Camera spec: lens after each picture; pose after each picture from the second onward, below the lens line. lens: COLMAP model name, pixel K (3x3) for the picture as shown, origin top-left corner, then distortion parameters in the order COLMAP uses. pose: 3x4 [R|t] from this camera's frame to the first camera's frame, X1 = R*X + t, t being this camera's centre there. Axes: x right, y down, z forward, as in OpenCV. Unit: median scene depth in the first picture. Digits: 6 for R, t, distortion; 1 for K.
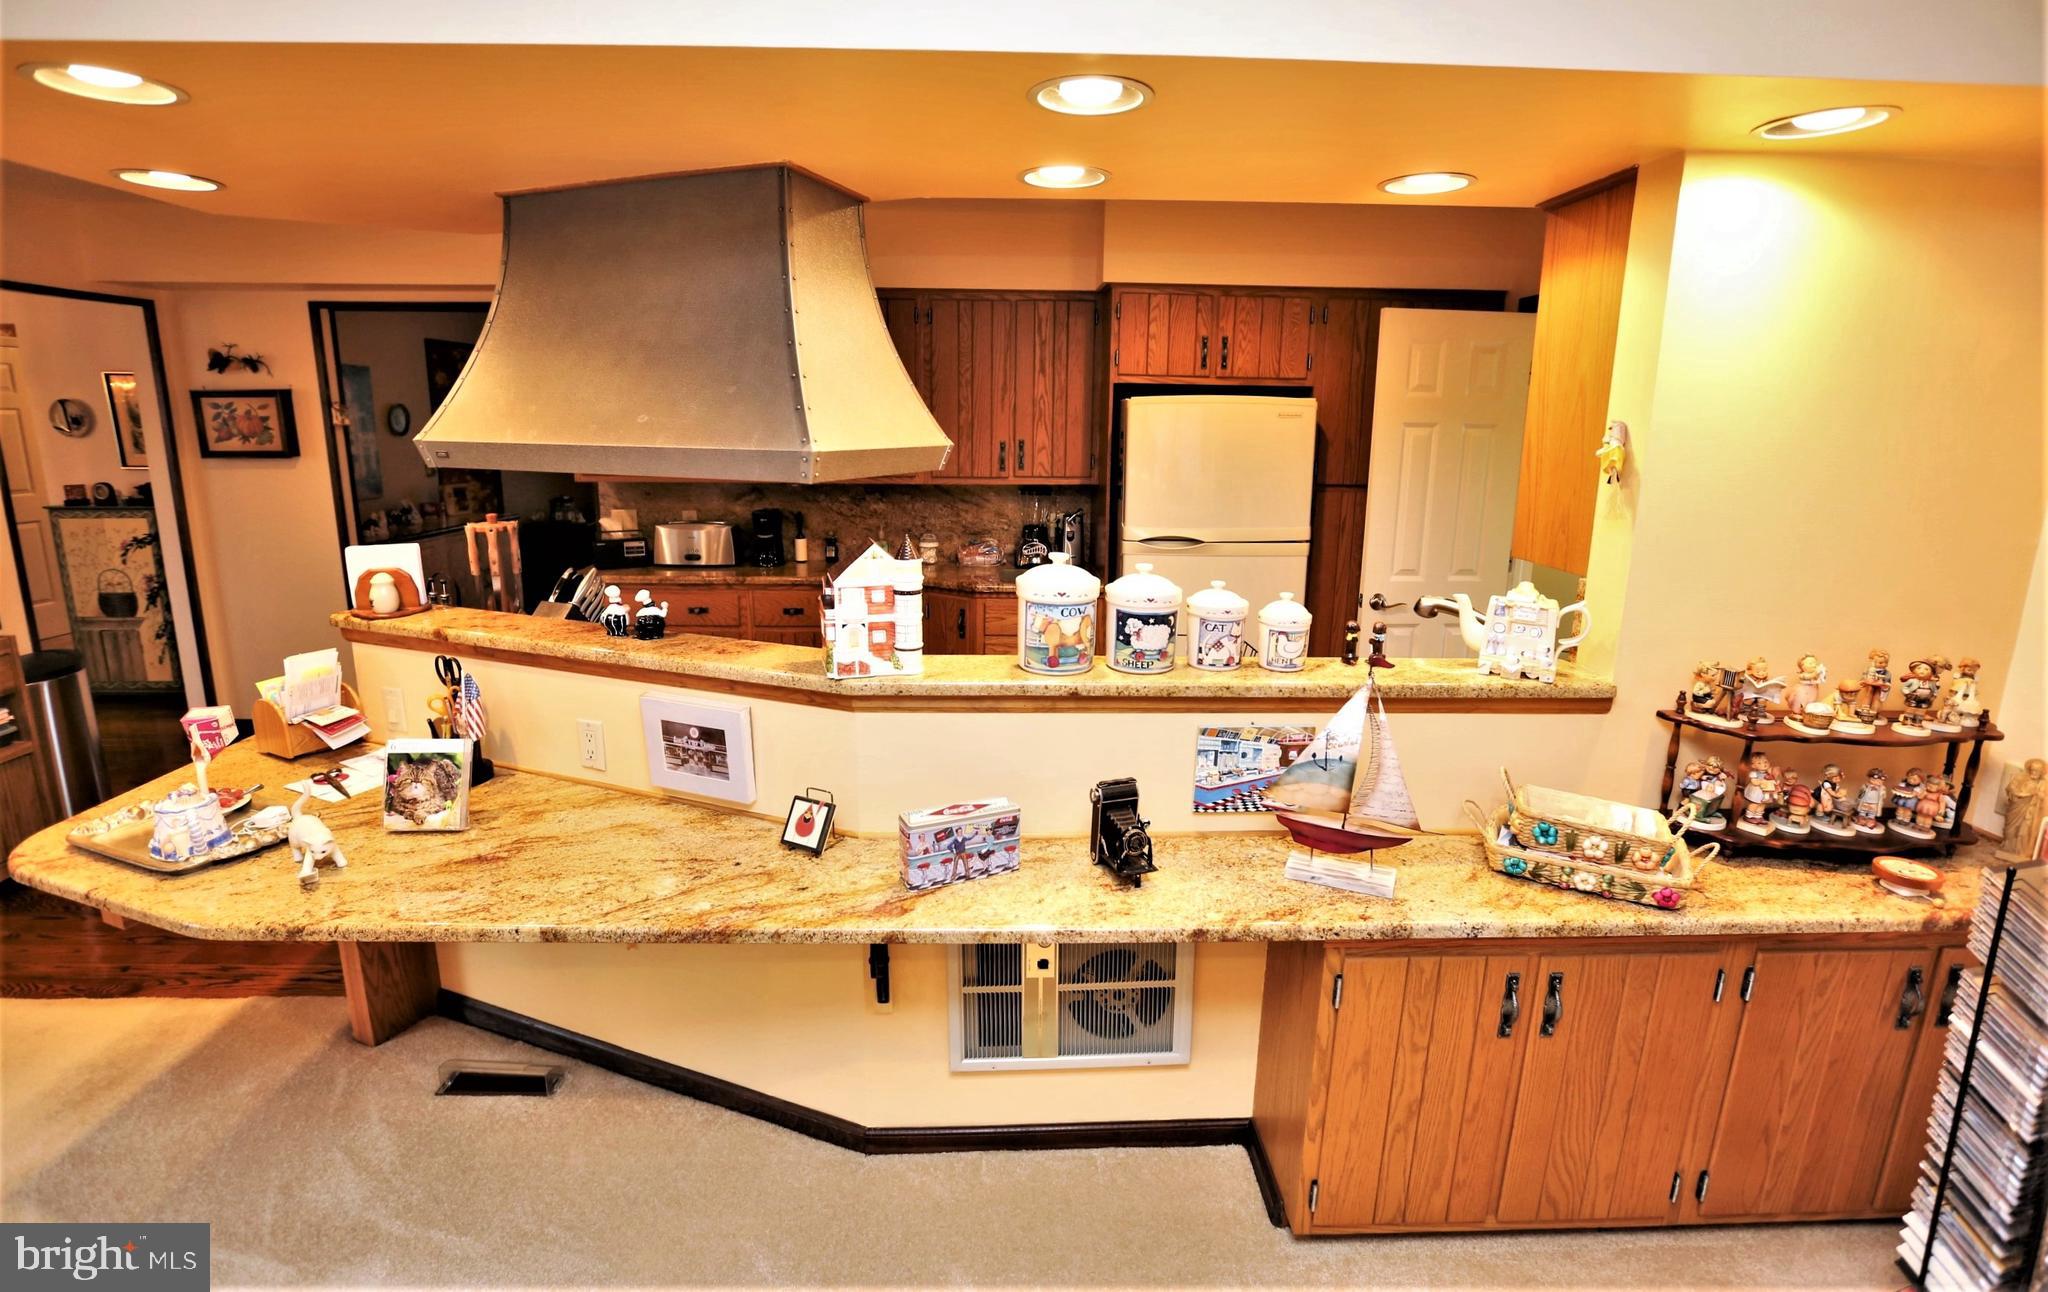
lens RADIAL K [[978.8, 0, 1045.9], [0, 978.8, 619.6], [0, 0, 1]] dist [-0.036334, 0.005917]
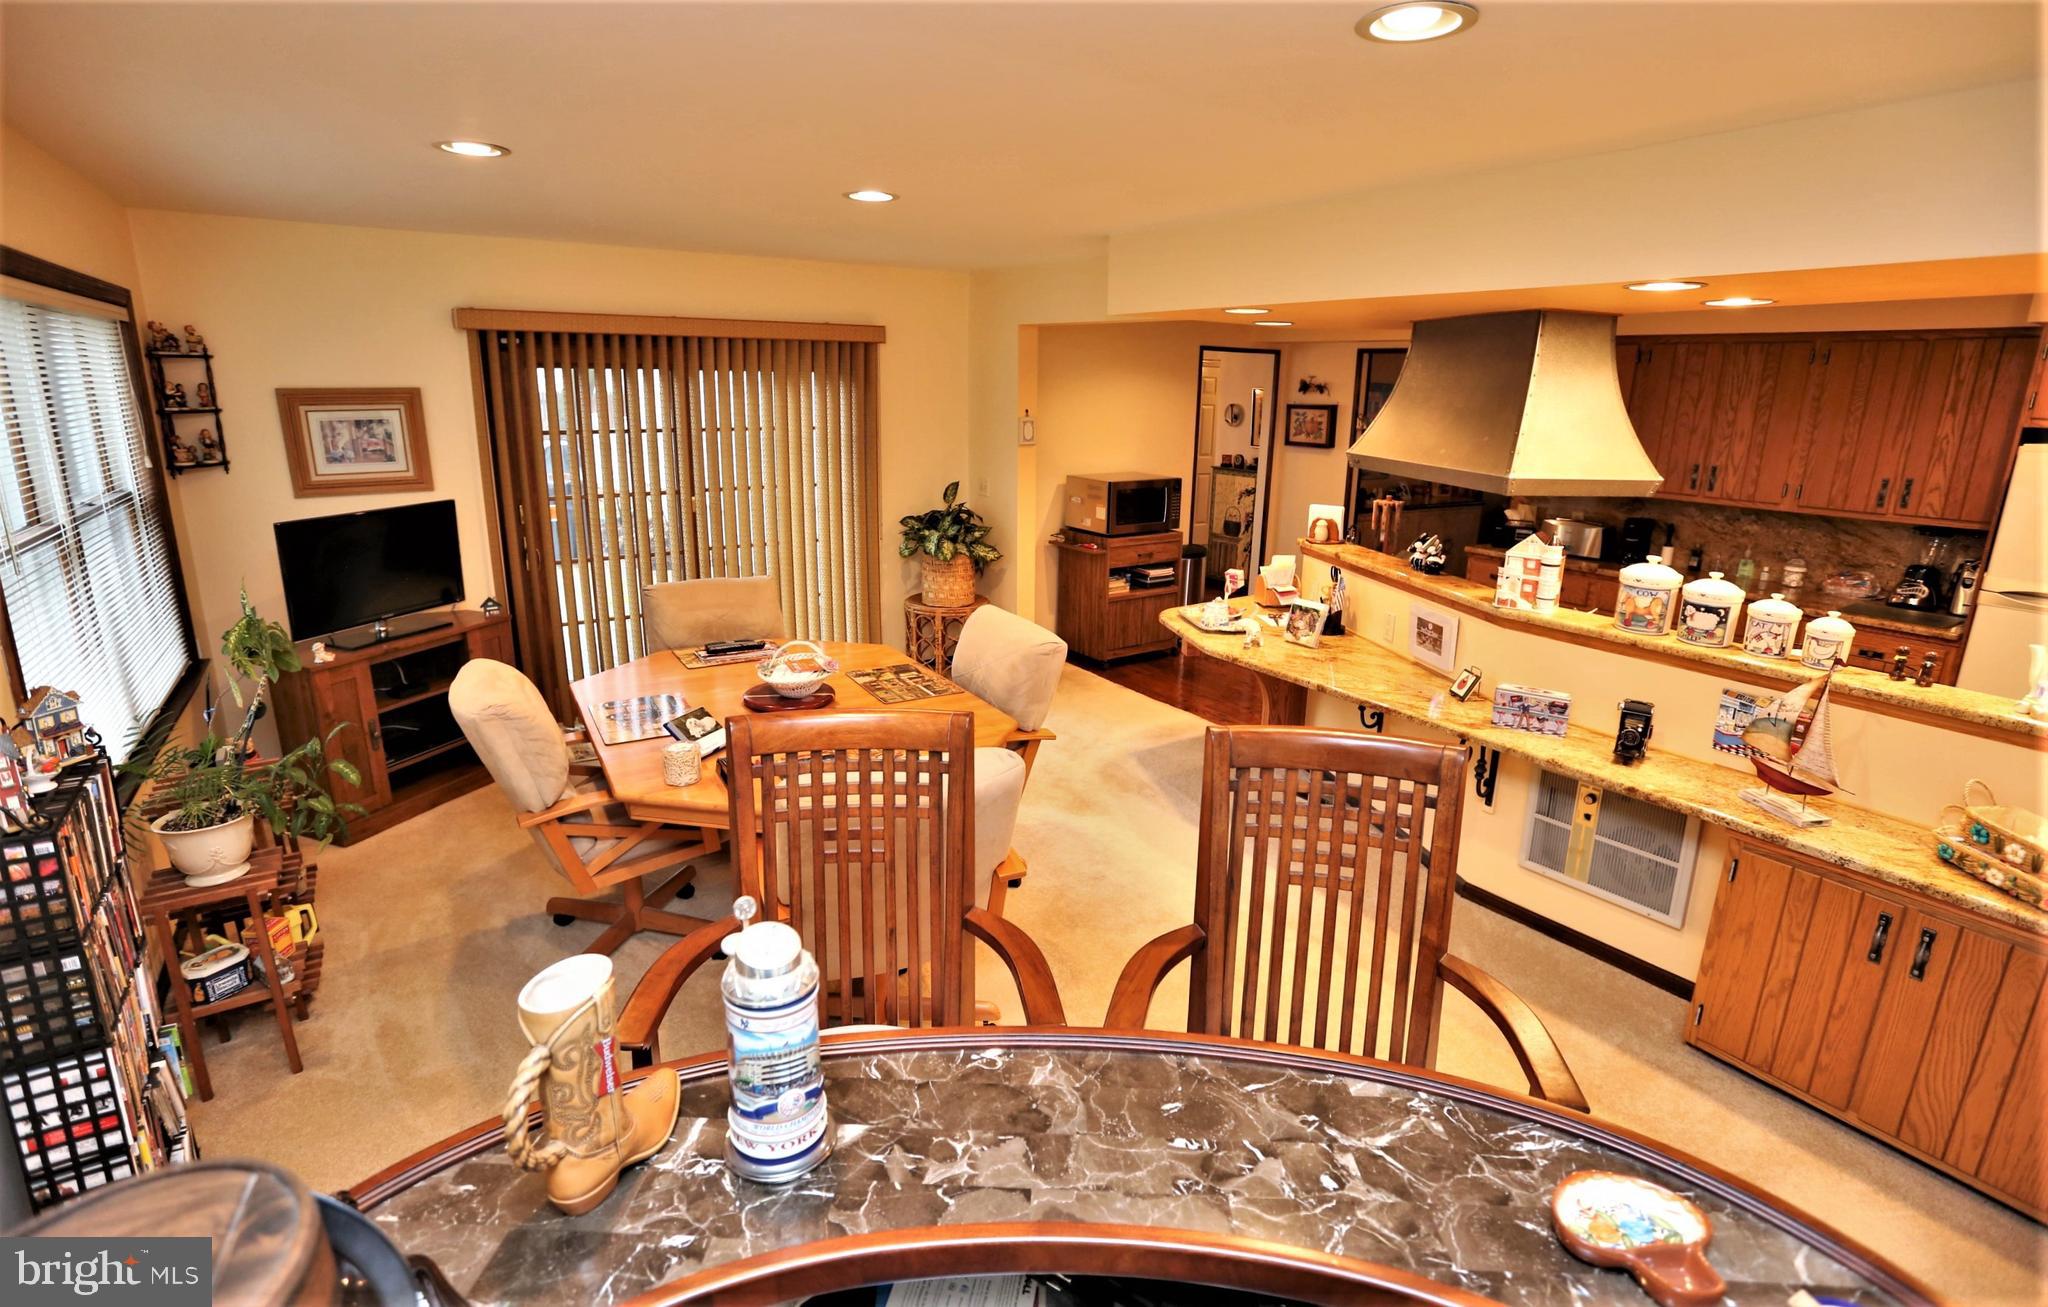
lens RADIAL K [[961.1, 0, 1031.0], [0, 961.1, 638.3], [0, 0, 1]] dist [-0.031805, 0.005838]
pose [[0.536280, 0.215306, -0.816117, 0.711838], [-0.189752, 0.972920, 0.131985, 0.045978], [0.822434, 0.084079, 0.562612, -0.618720]]
